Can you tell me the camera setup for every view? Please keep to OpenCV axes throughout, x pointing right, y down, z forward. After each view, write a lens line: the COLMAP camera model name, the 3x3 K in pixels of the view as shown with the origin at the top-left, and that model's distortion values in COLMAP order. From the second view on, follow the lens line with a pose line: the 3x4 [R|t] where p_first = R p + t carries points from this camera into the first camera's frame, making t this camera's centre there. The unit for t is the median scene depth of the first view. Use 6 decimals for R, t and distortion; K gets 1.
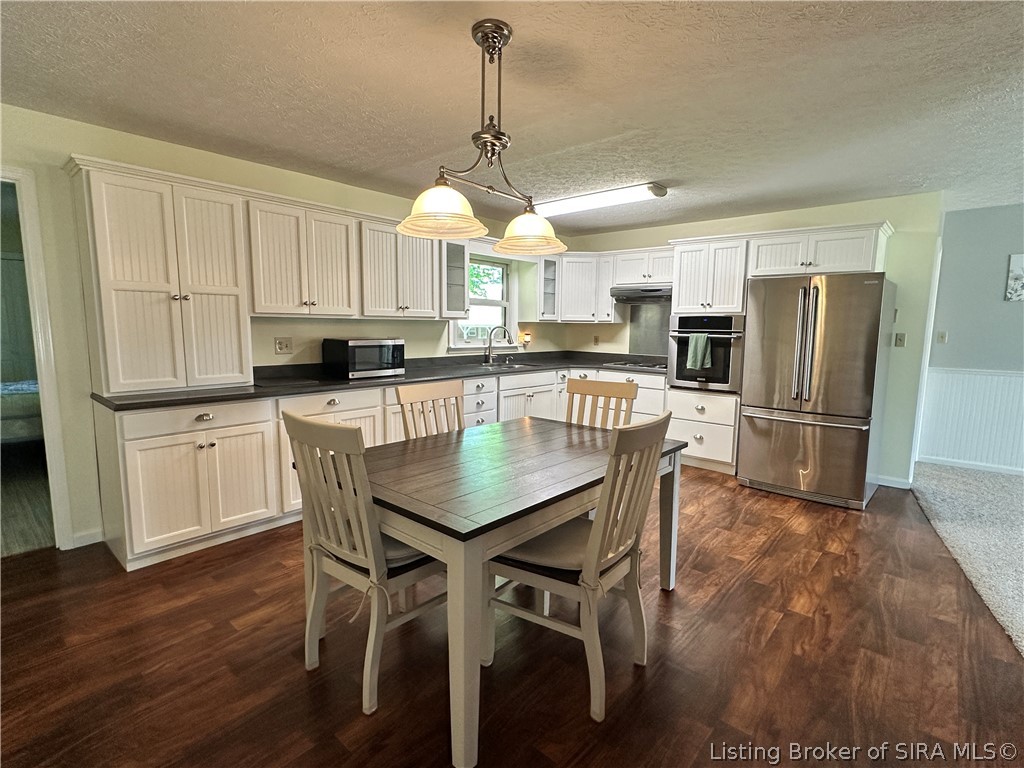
lens RADIAL K [[500.2, 0, 512.0], [0, 500.2, 384.0], [0, 0, 1]] dist [0.001320, -0.000787]
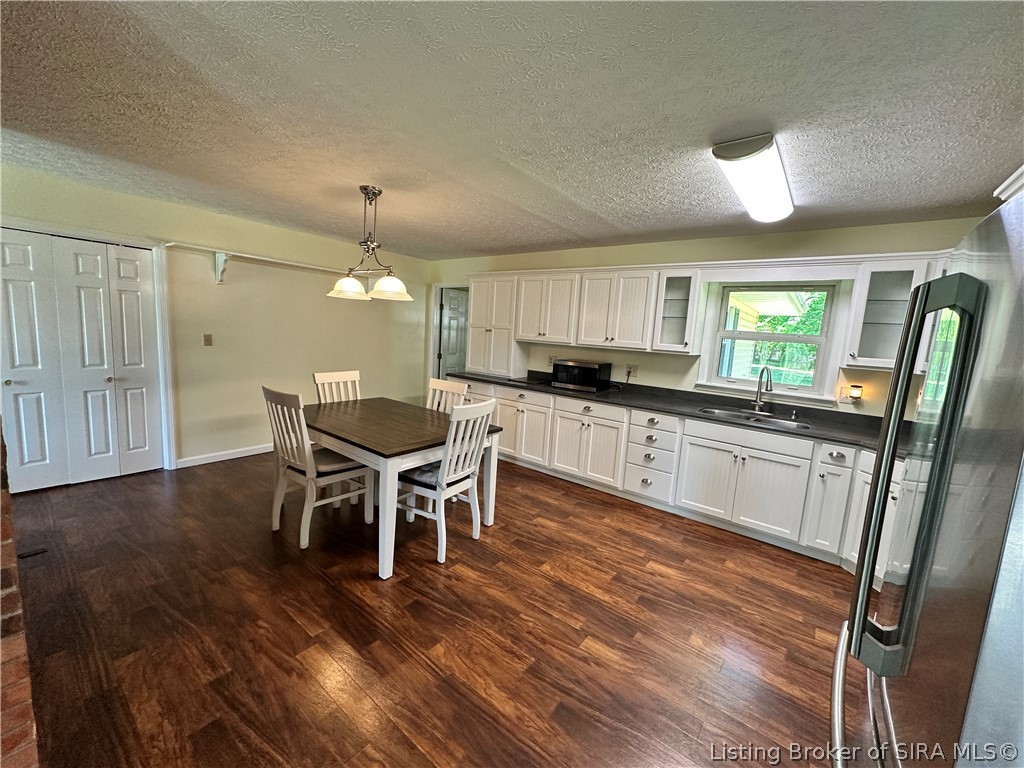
lens RADIAL K [[406.2, 0, 512.0], [0, 406.2, 384.0], [0, 0, 1]] dist [-0.000545, 0.000066]
pose [[0.066949, 0.124430, -0.989967, 0.944735], [-0.178102, 0.977748, 0.110850, -0.143144], [0.981732, 0.168894, 0.087621, 0.889372]]
